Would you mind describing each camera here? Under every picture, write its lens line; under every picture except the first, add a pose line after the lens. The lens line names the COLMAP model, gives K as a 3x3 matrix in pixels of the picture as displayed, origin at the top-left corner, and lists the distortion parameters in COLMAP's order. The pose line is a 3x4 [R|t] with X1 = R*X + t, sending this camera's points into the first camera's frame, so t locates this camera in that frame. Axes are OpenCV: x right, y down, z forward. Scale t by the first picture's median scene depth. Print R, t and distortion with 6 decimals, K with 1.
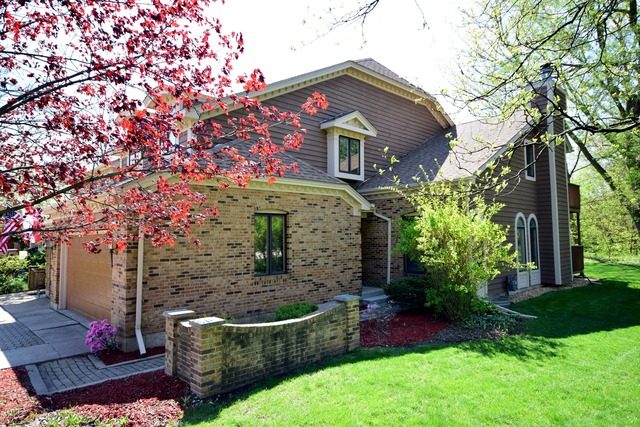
lens RADIAL K [[406.8, 0, 319.3], [0, 406.8, 214.7], [0, 0, 1]] dist [0.006773, 0.000681]
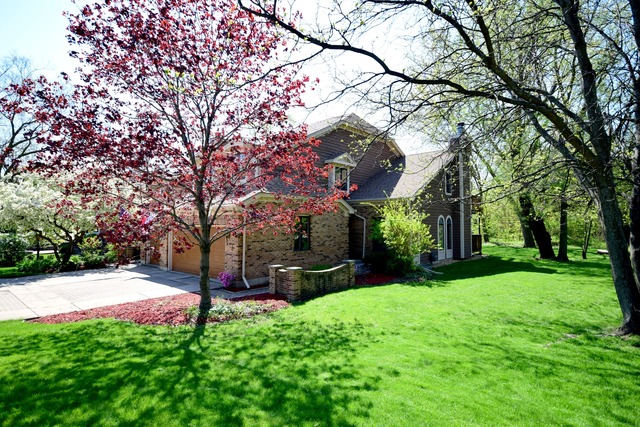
lens RADIAL K [[333.4, 0, 320.8], [0, 333.4, 212.5], [0, 0, 1]] dist [0.000536, -0.000153]
pose [[0.997148, 0.015258, 0.073917, -0.143908], [-0.016751, 0.999667, 0.019615, -0.049148], [-0.073593, -0.020797, 0.997071, -0.464411]]
